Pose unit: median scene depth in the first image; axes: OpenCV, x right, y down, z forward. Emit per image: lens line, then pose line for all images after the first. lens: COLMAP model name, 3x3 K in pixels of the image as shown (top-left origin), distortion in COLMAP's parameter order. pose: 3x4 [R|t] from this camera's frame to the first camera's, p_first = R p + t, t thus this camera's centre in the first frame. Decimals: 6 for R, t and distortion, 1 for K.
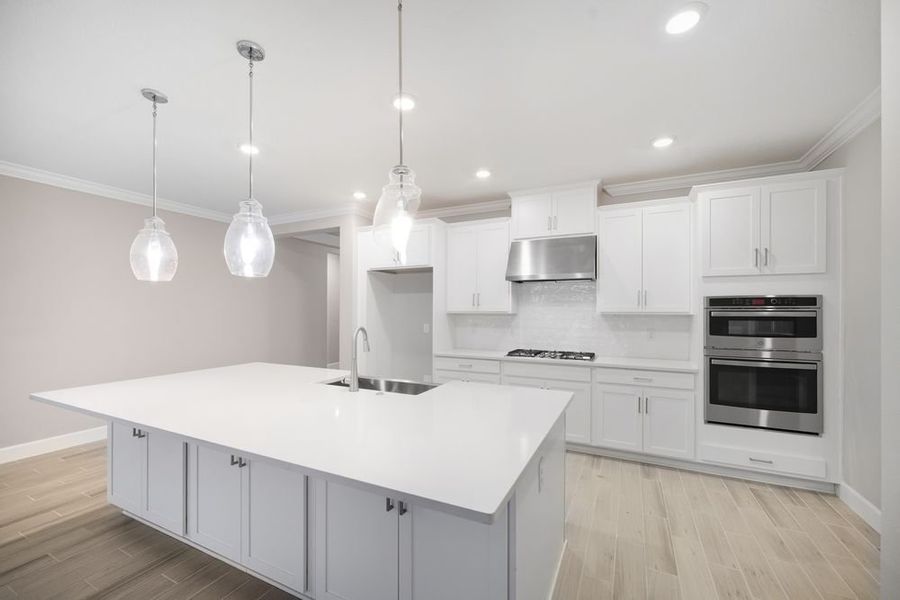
lens RADIAL K [[368.3, 0, 452.3], [0, 368.3, 305.5], [0, 0, 1]] dist [-0.002140, 0.000689]
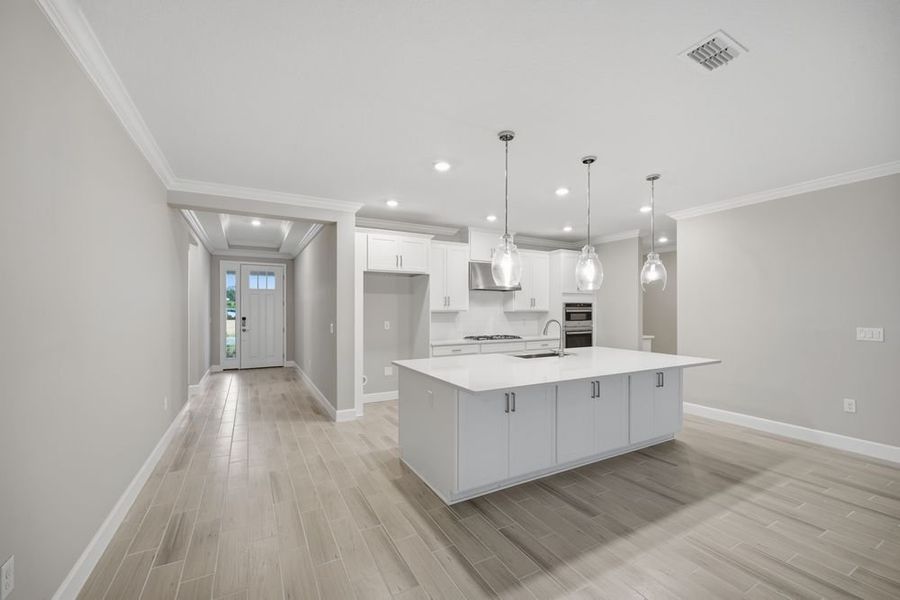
lens RADIAL K [[368.3, 0, 449.9], [0, 368.3, 305.2], [0, 0, 1]] dist [-0.002140, 0.000689]
pose [[0.570305, 0.006674, 0.821406, -1.385738], [-0.008757, 0.999960, -0.002045, 0.001033], [-0.821386, -0.006026, 0.570340, 0.320401]]
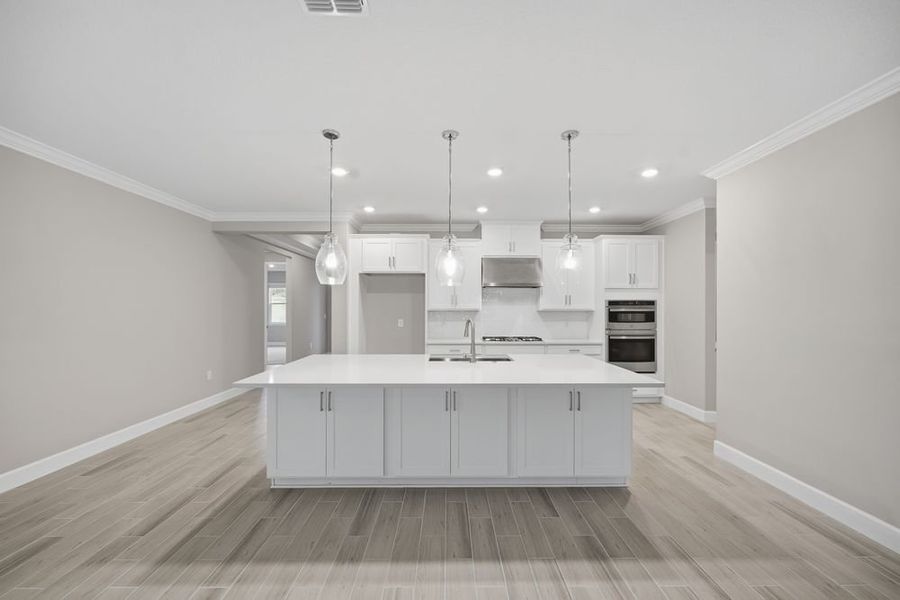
lens RADIAL K [[368.3, 0, 451.7], [0, 368.3, 302.5], [0, 0, 1]] dist [-0.002140, 0.000689]
pose [[0.891763, 0.005960, 0.452464, -0.721545], [-0.004779, 0.999982, -0.003753, -0.002262], [-0.452478, 0.001185, 0.891775, -0.206625]]
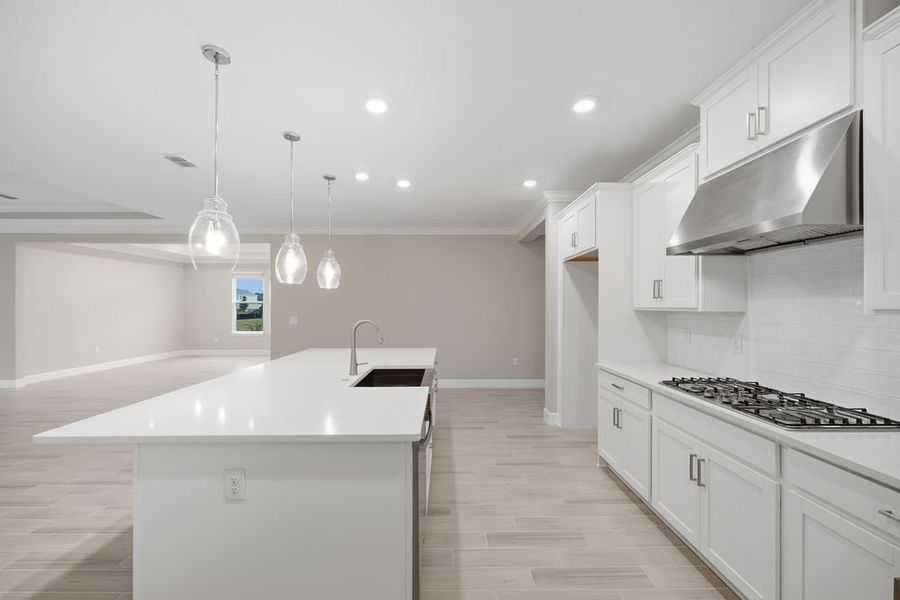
lens RADIAL K [[368.3, 0, 448.8], [0, 368.3, 304.6], [0, 0, 1]] dist [-0.002140, 0.000689]
pose [[0.443772, -0.005334, -0.896124, 0.648154], [0.012923, 0.999916, 0.000448, 0.008245], [0.896046, -0.011779, 0.443804, 0.535724]]
